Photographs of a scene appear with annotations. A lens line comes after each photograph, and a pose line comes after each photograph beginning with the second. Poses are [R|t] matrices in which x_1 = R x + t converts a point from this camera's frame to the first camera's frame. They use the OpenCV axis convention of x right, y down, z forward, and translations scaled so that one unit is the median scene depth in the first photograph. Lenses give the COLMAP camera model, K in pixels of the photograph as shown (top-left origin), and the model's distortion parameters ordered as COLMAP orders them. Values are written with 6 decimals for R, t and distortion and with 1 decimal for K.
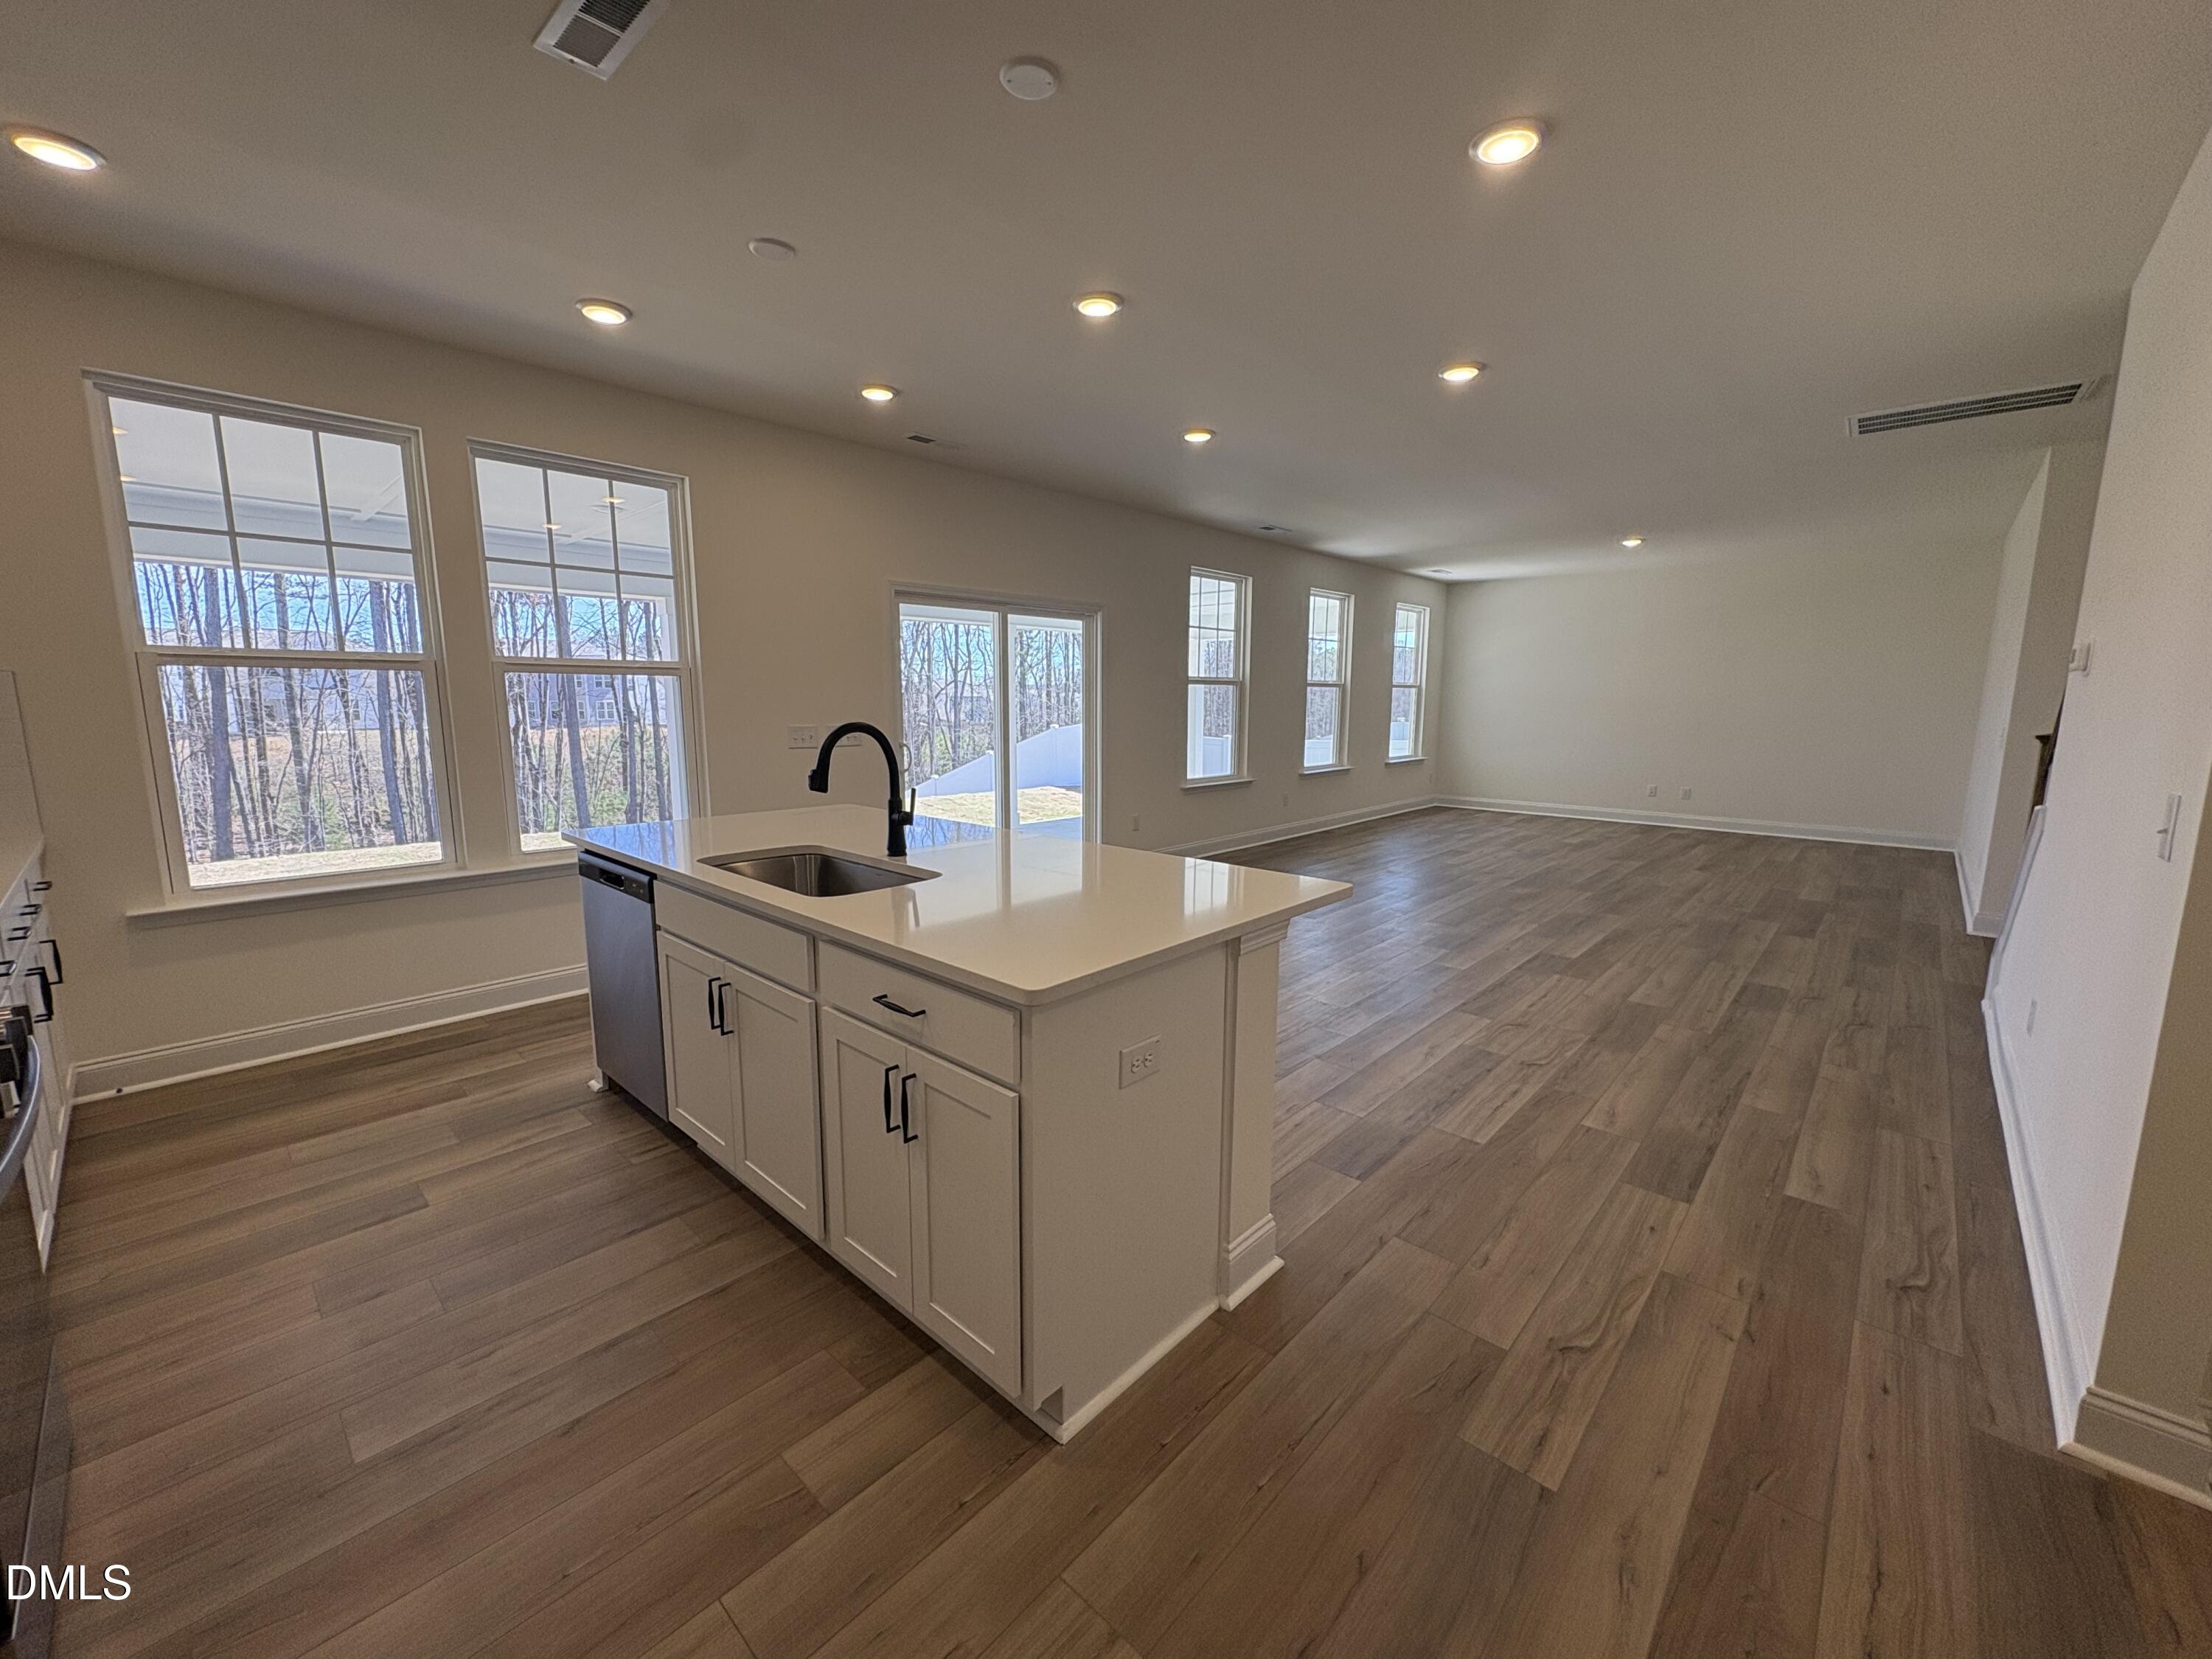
lens RADIAL K [[881.4, 0, 1106.0], [0, 881.4, 829.5], [0, 0, 1]] dist [-0.001556, -0.000053]
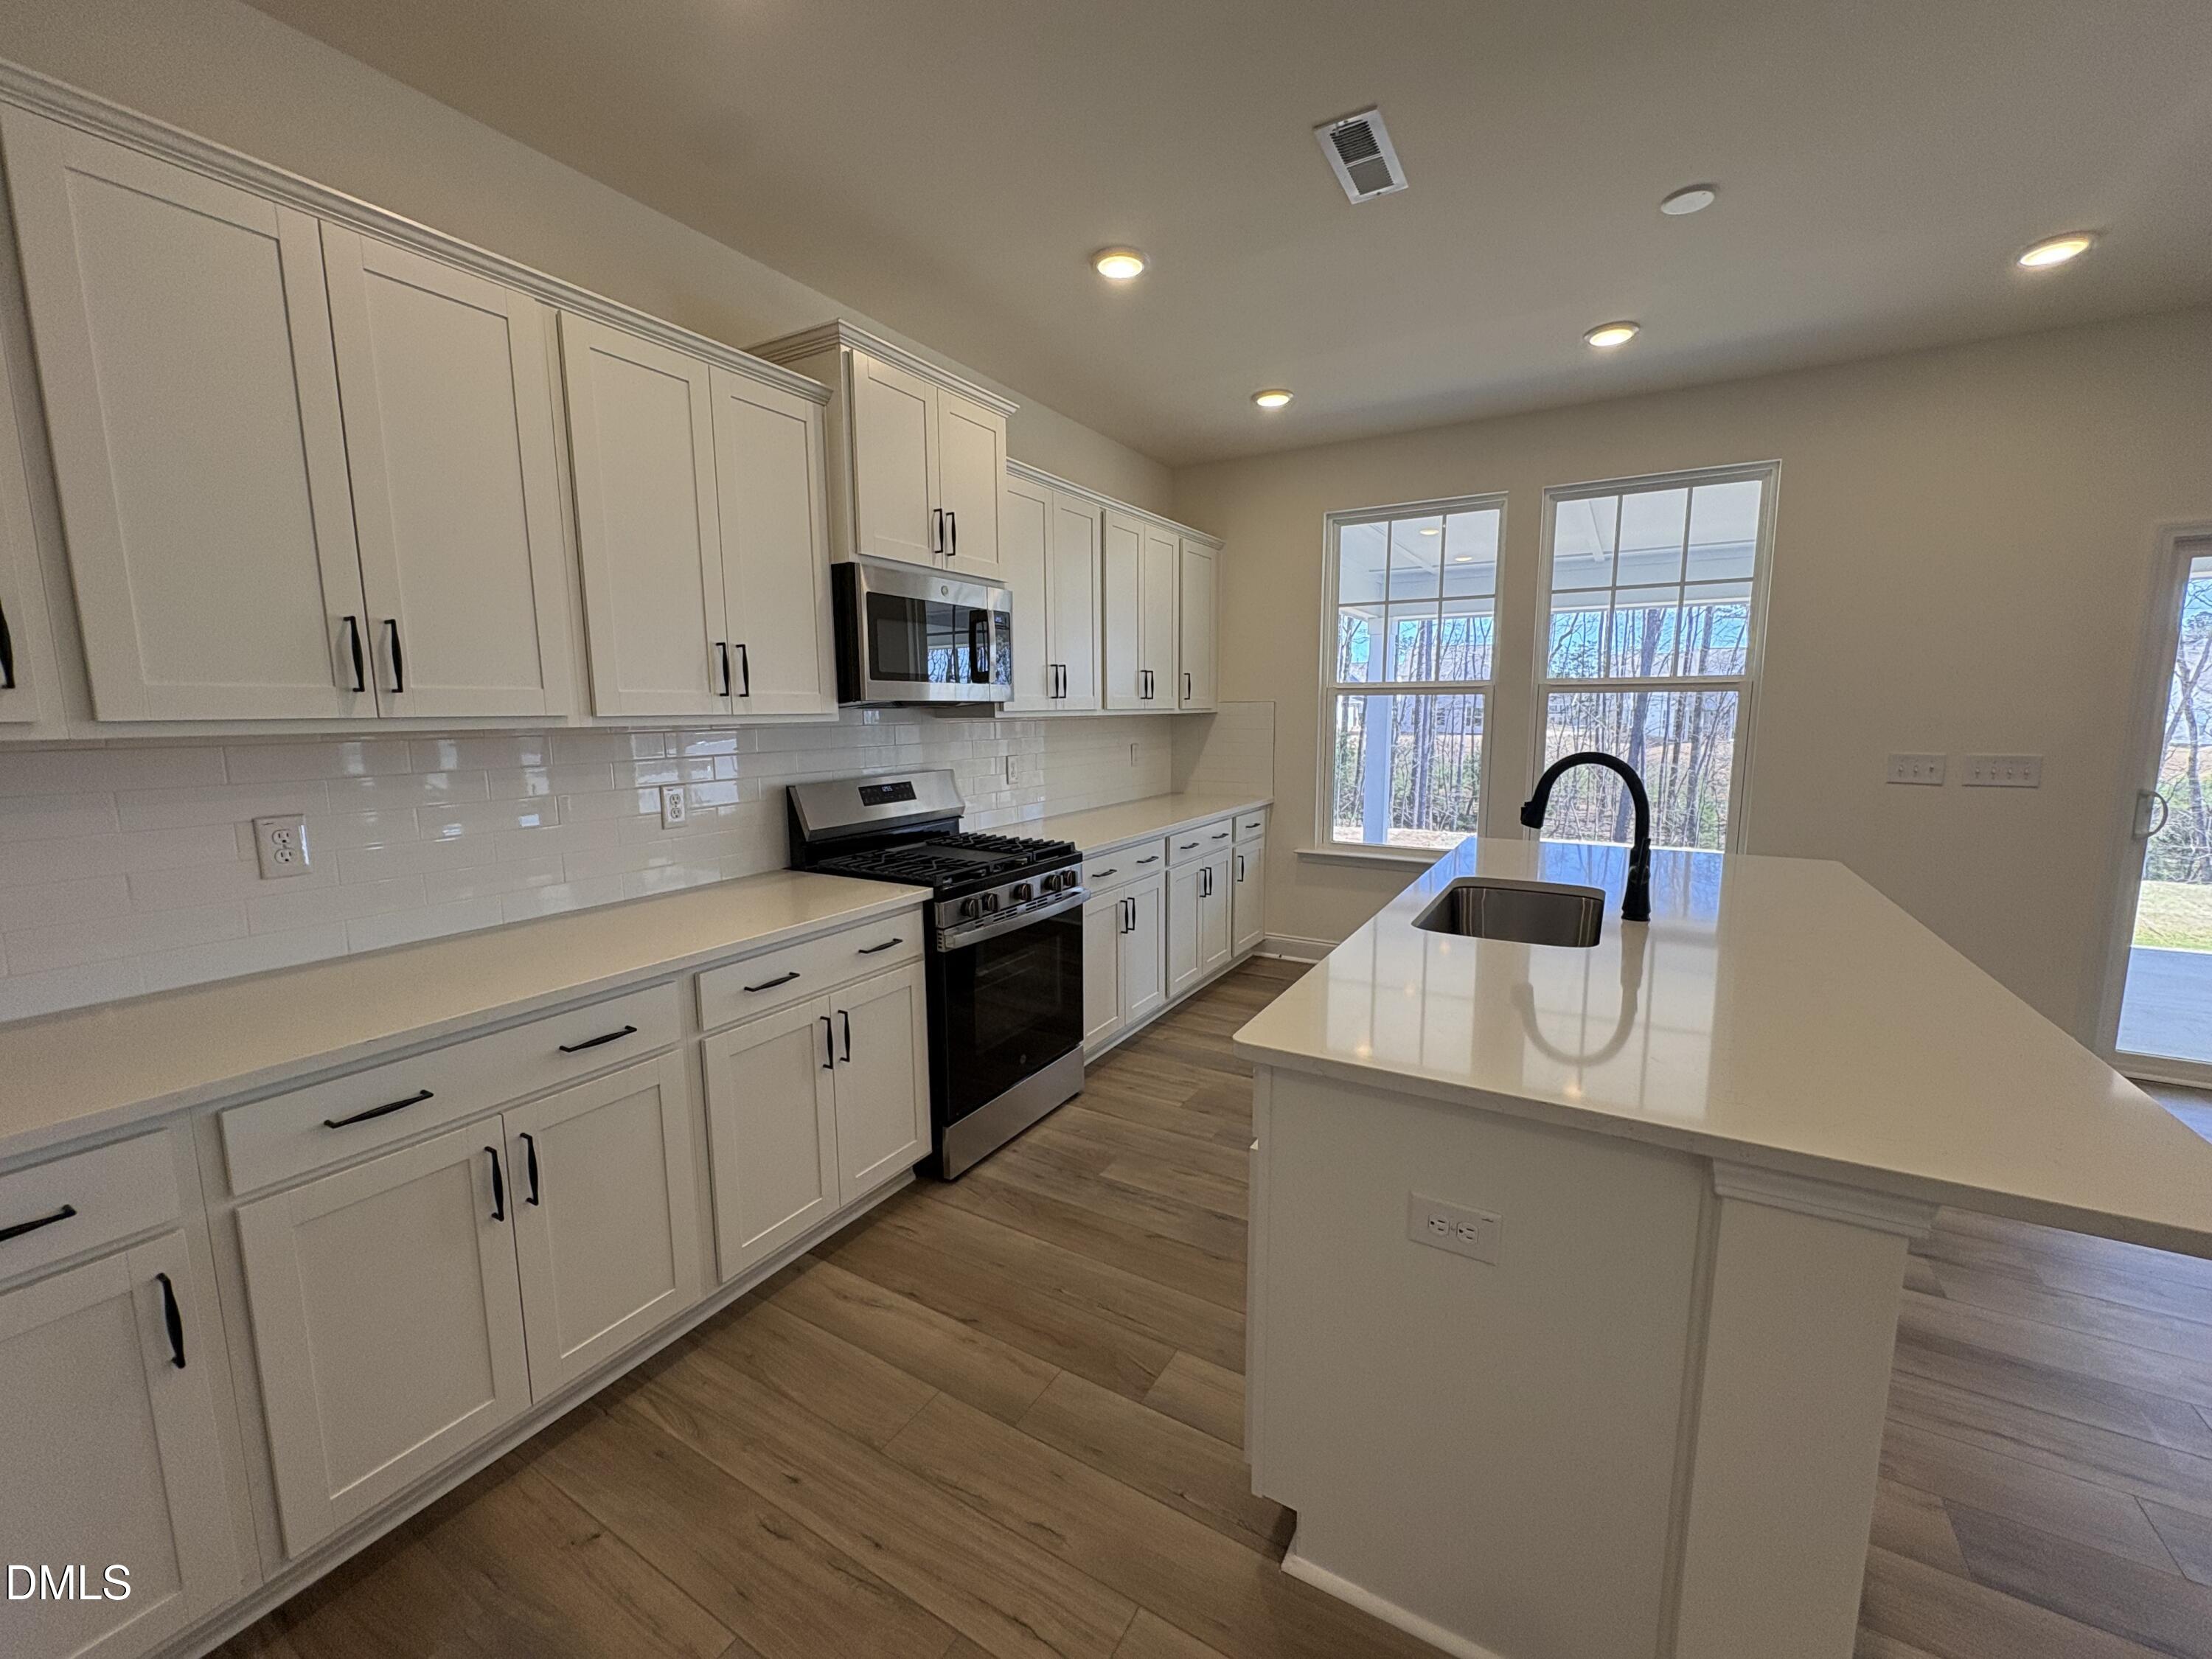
lens RADIAL K [[881.4, 0, 1106.0], [0, 881.4, 829.5], [0, 0, 1]] dist [-0.001556, -0.000053]
pose [[0.201965, 0.128934, -0.970869, 0.364692], [-0.139127, 0.985021, 0.101872, -0.055448], [0.969460, 0.114500, 0.216878, 0.293015]]
